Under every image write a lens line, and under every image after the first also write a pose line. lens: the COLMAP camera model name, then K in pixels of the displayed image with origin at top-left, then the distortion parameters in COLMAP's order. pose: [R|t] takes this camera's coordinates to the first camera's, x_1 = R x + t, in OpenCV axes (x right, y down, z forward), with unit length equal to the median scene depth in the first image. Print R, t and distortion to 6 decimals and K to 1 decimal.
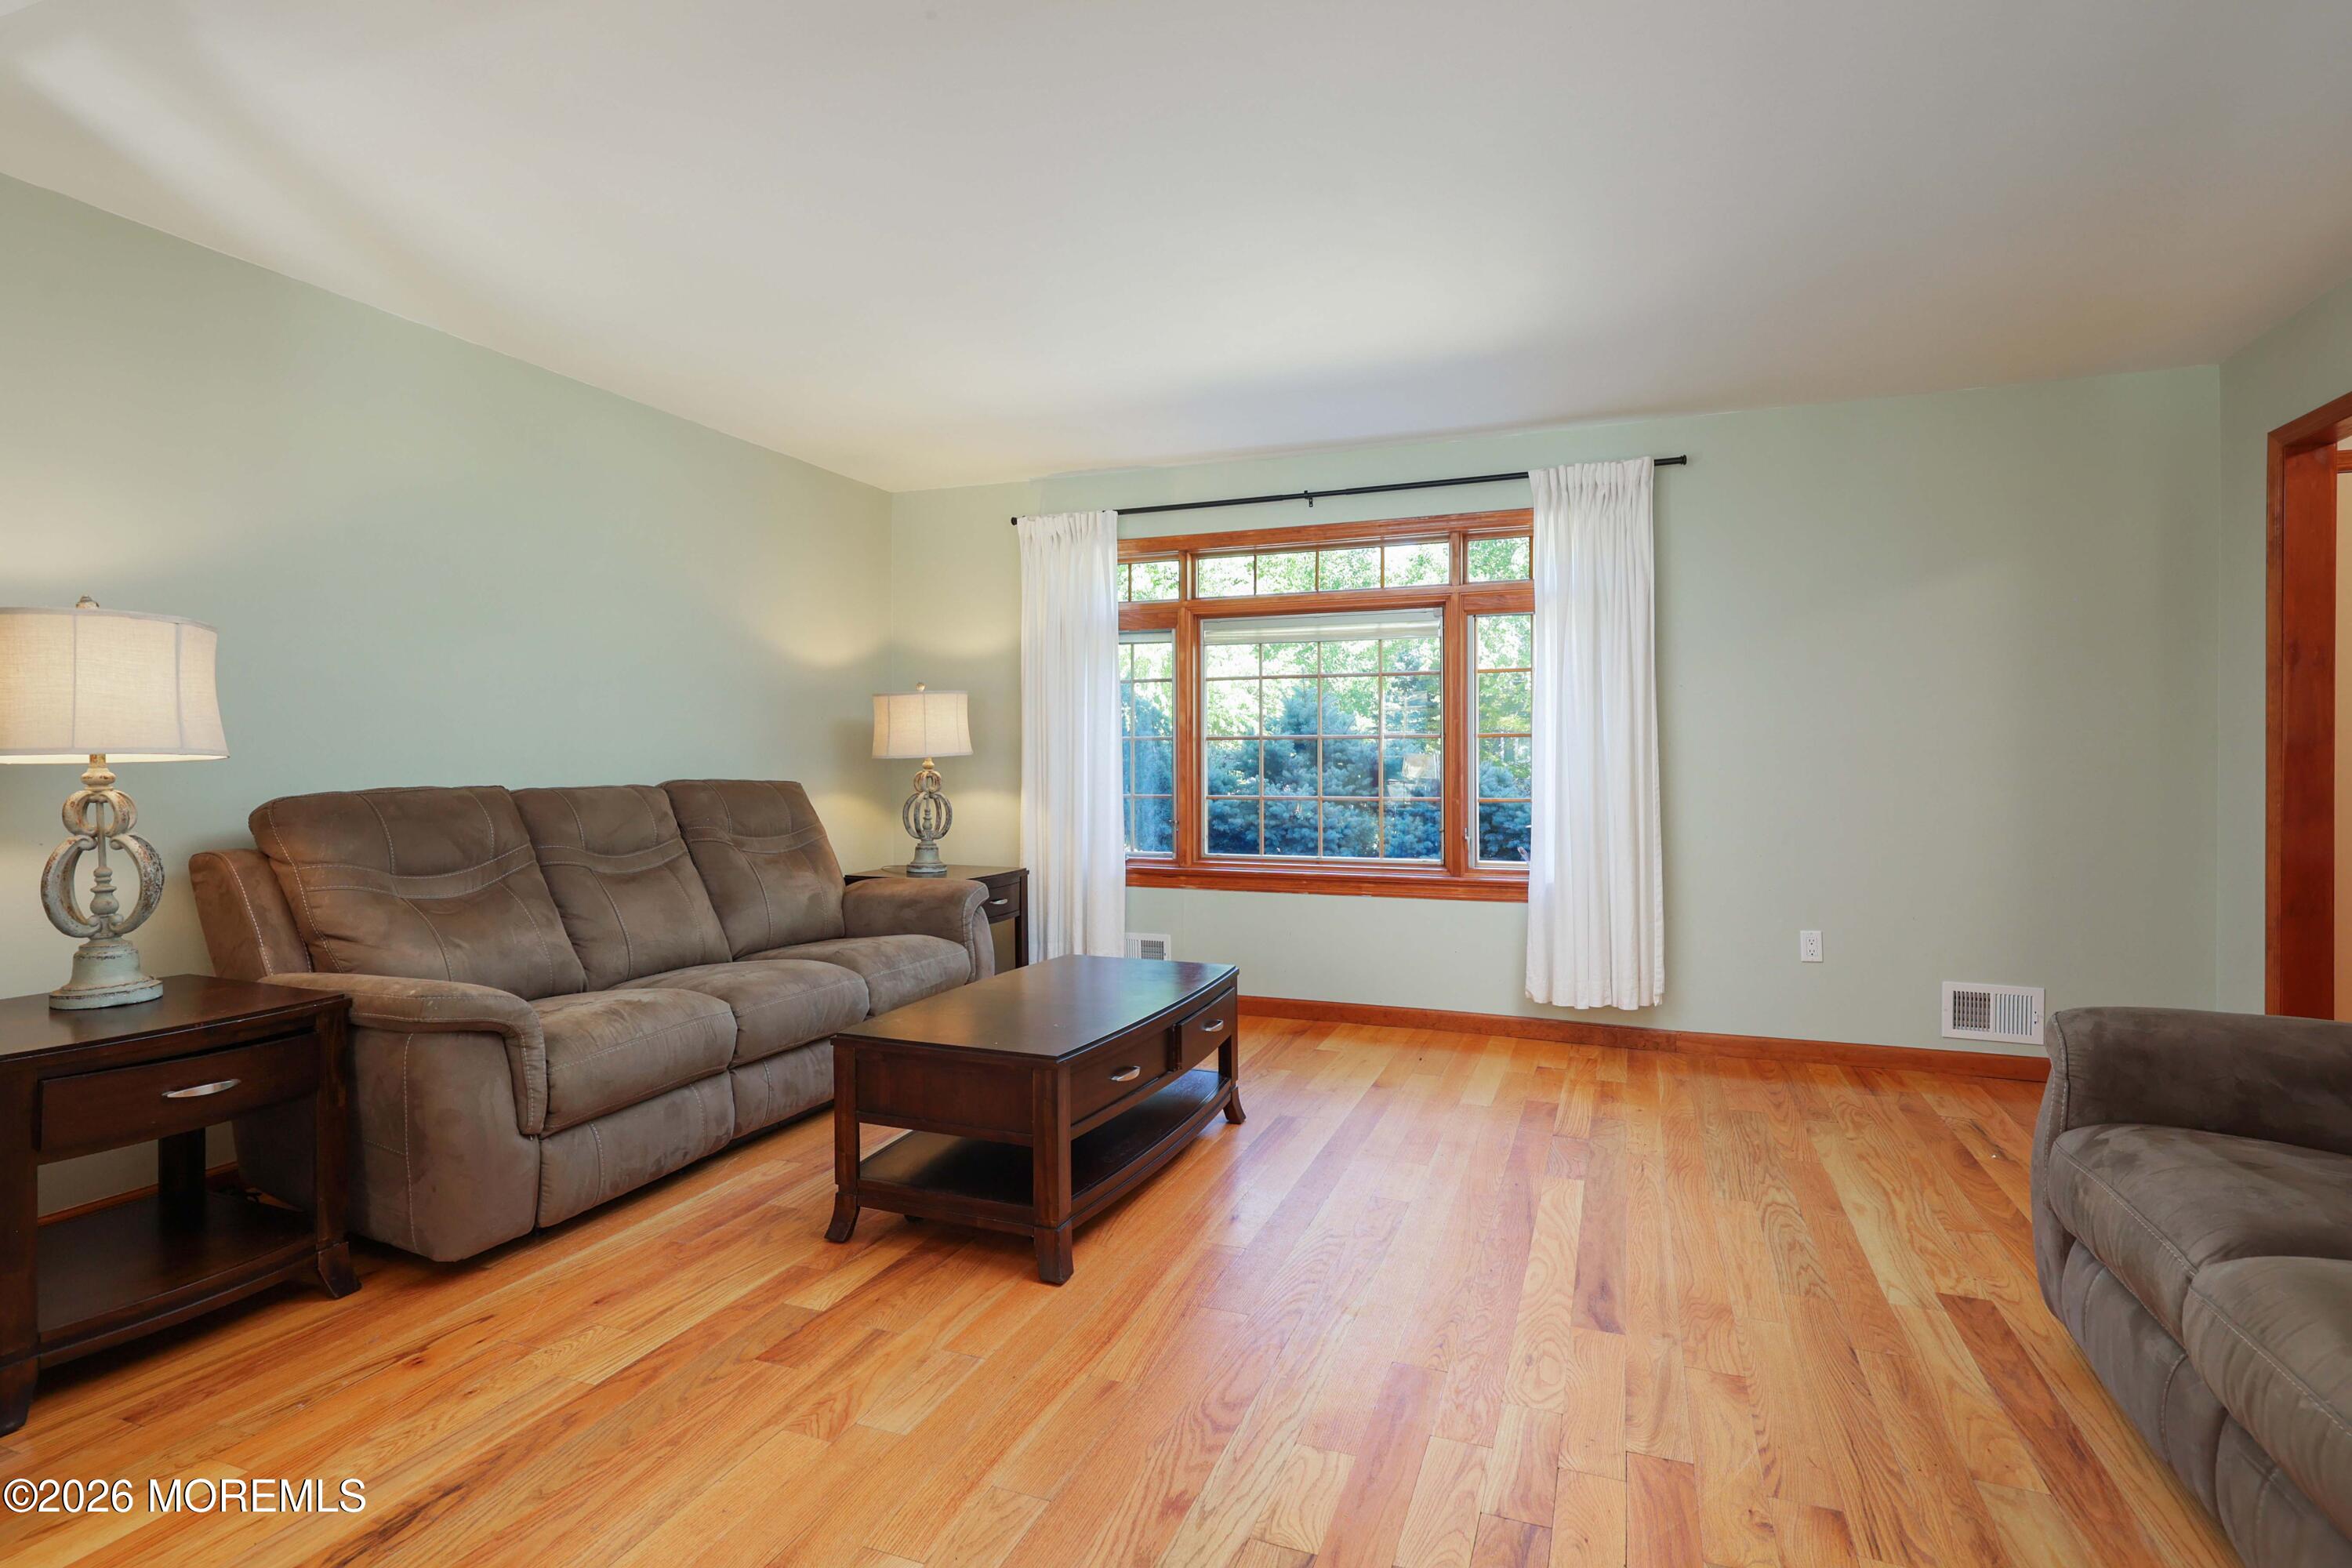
lens RADIAL K [[1181.6, 0, 1191.9], [0, 1181.6, 763.4], [0, 0, 1]] dist [0.018946, -0.000348]
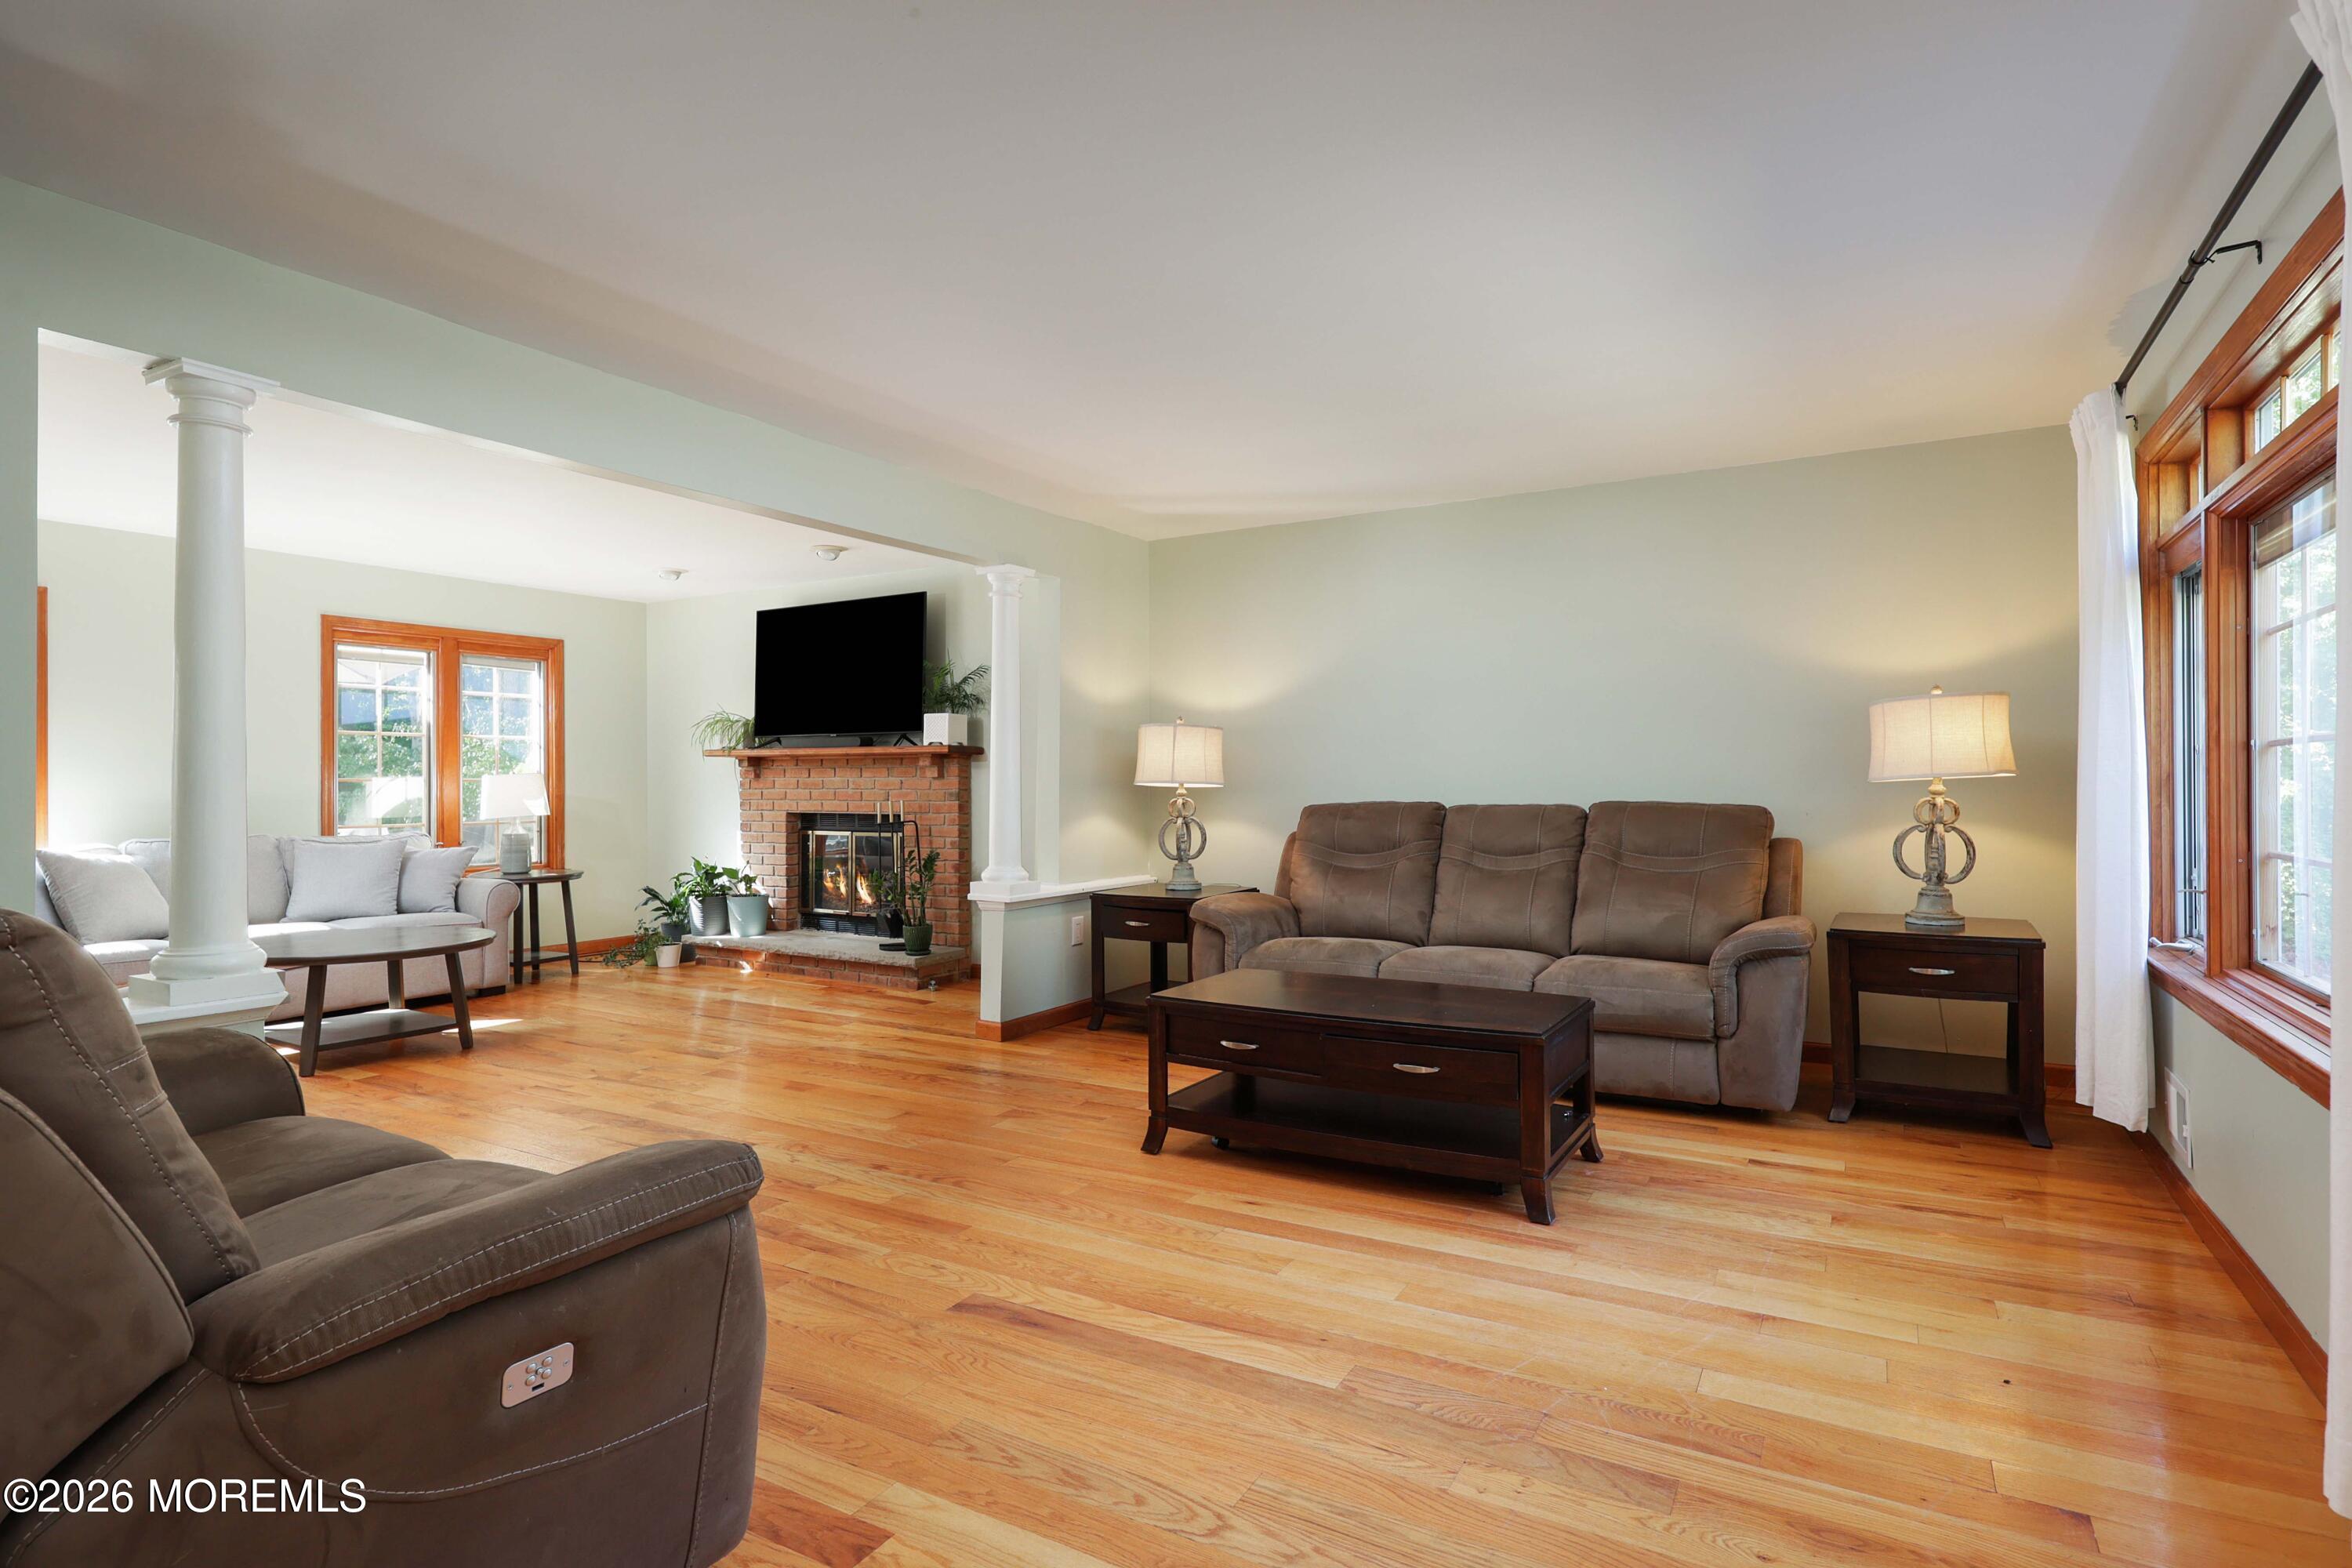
lens RADIAL K [[1181.6, 0, 1166.3], [0, 1181.6, 778.5], [0, 0, 1]] dist [0.018946, -0.000348]
pose [[-0.179496, -0.008913, -0.983718, 1.272600], [-0.000197, 0.999959, -0.009024, 0.003217], [0.983759, -0.001426, -0.179491, 1.267917]]
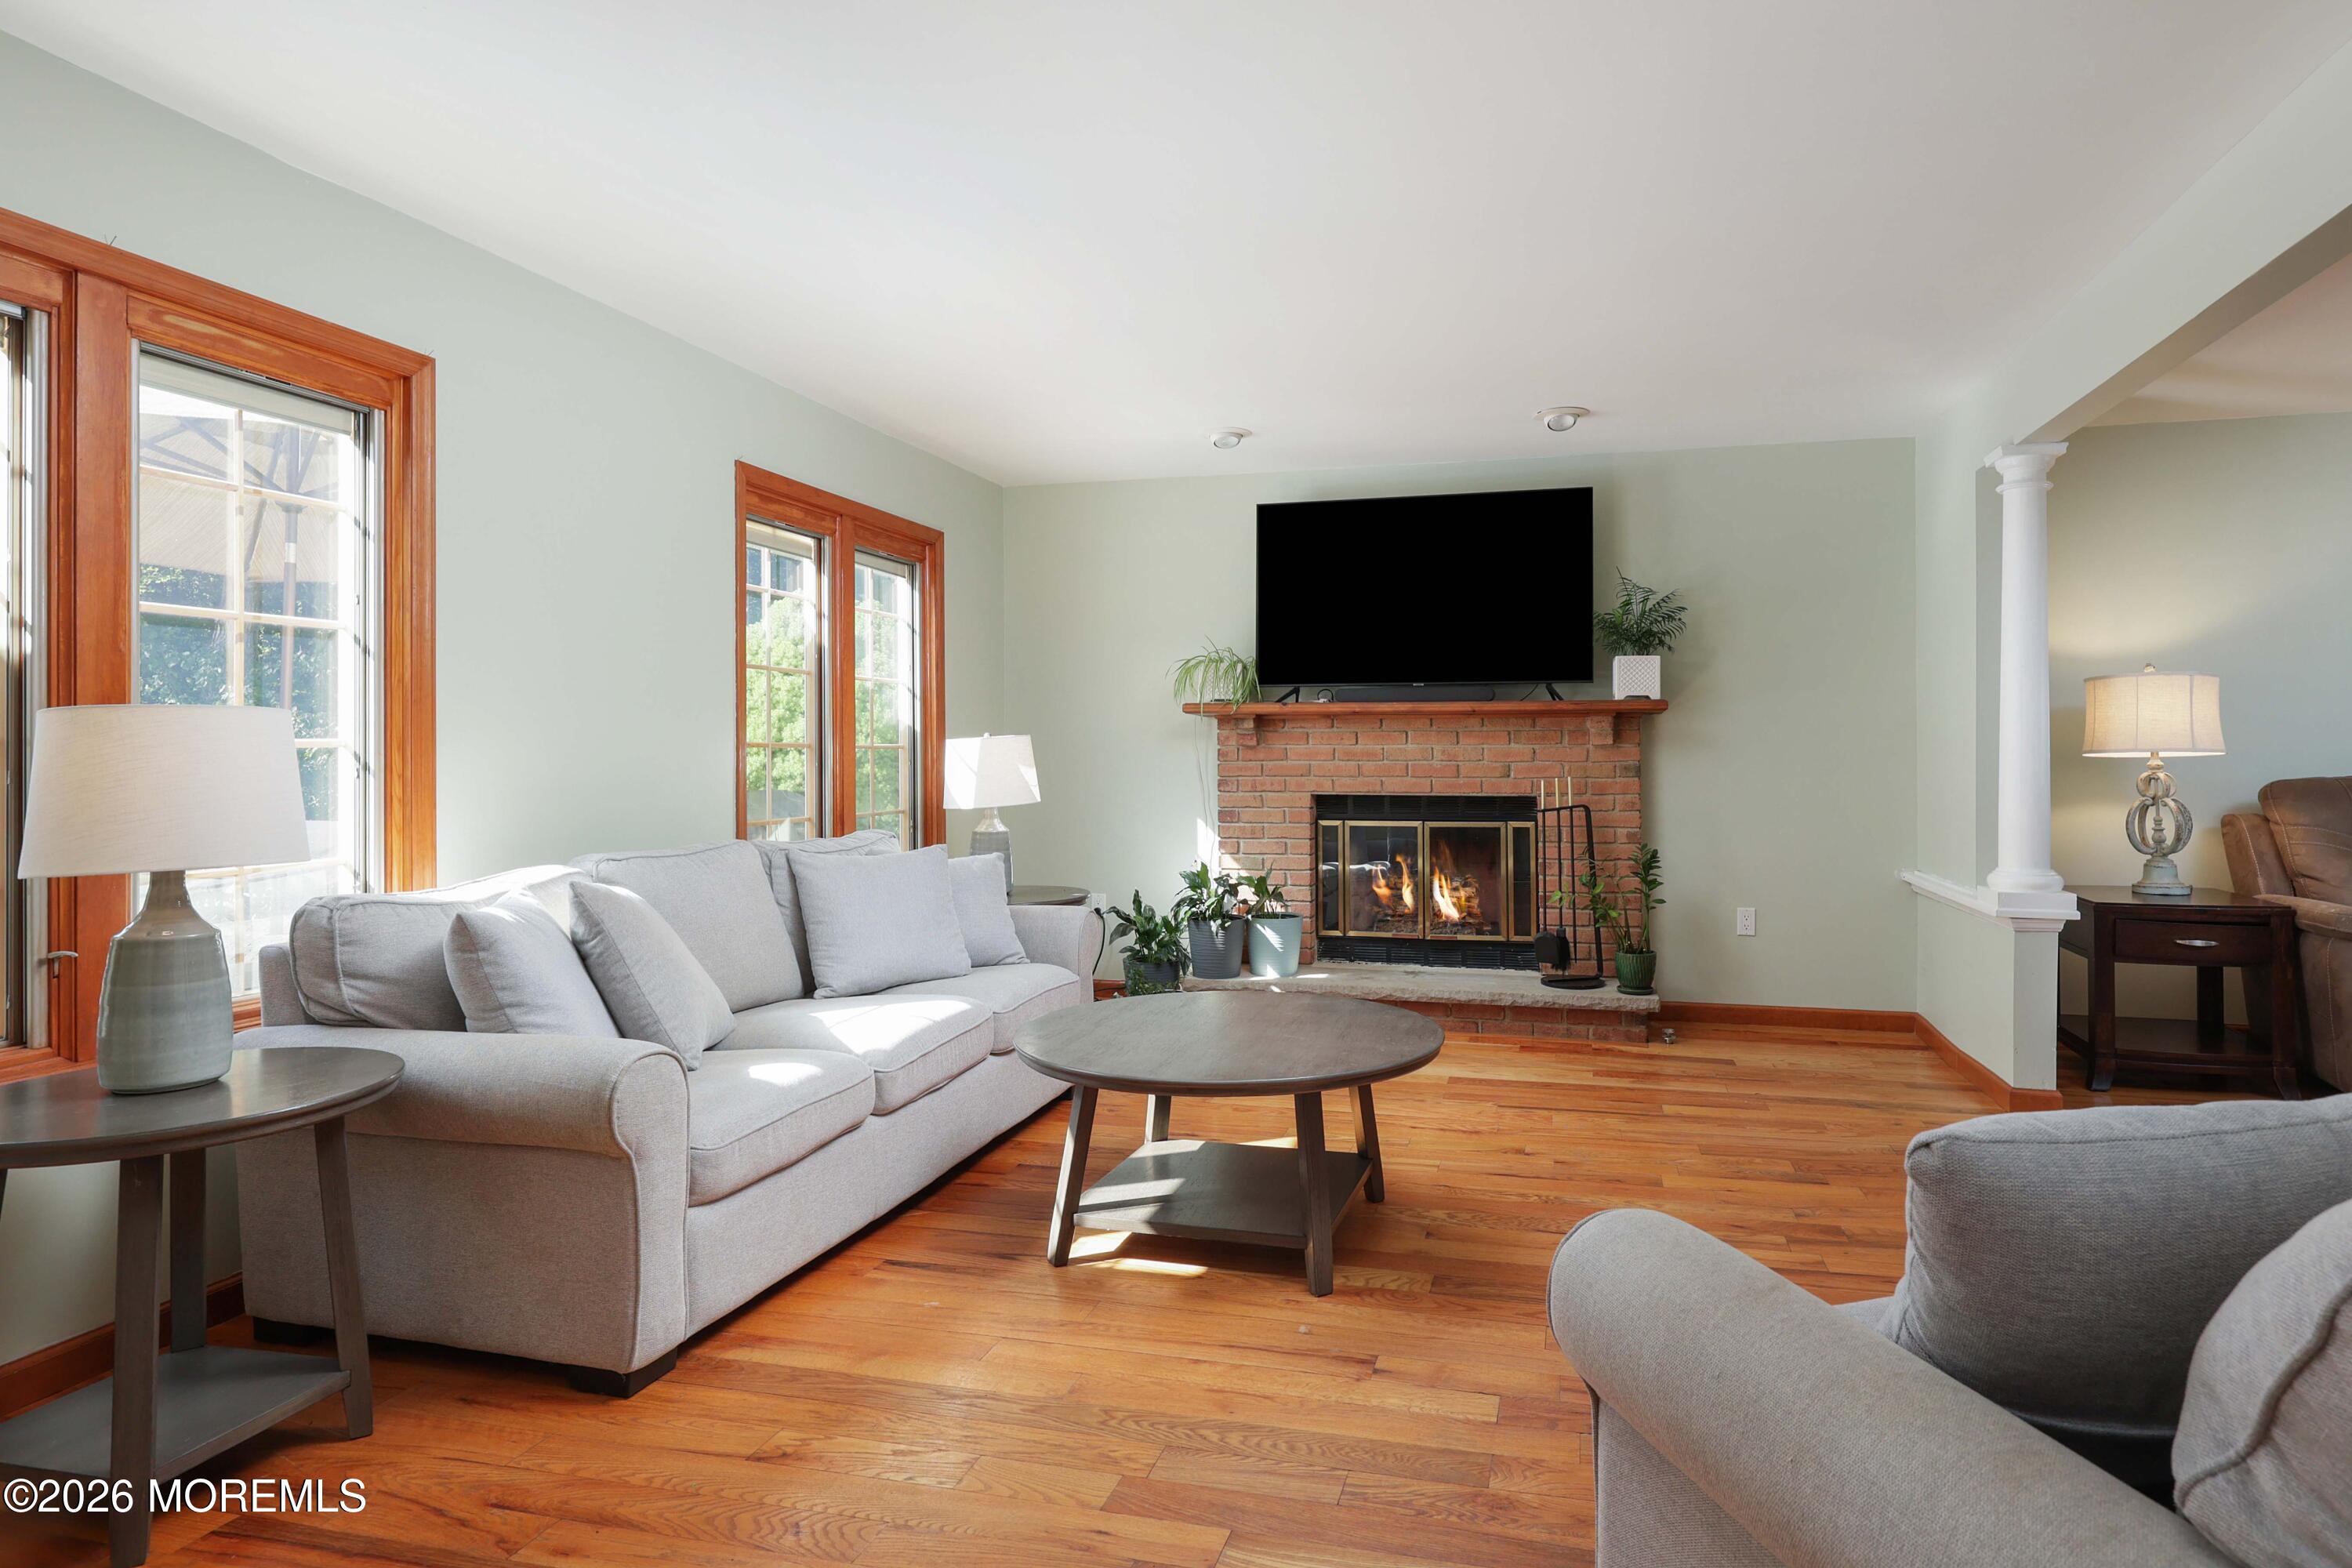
lens RADIAL K [[1262.9, 0, 1243.0], [0, 1262.9, 753.1], [0, 0, 1]] dist [0.000778, 0.000484]
pose [[0.117631, -0.006280, -0.993037, 0.721986], [0.000945, 0.999980, -0.006212, 0.003915], [0.993057, -0.000208, 0.117635, -0.513906]]
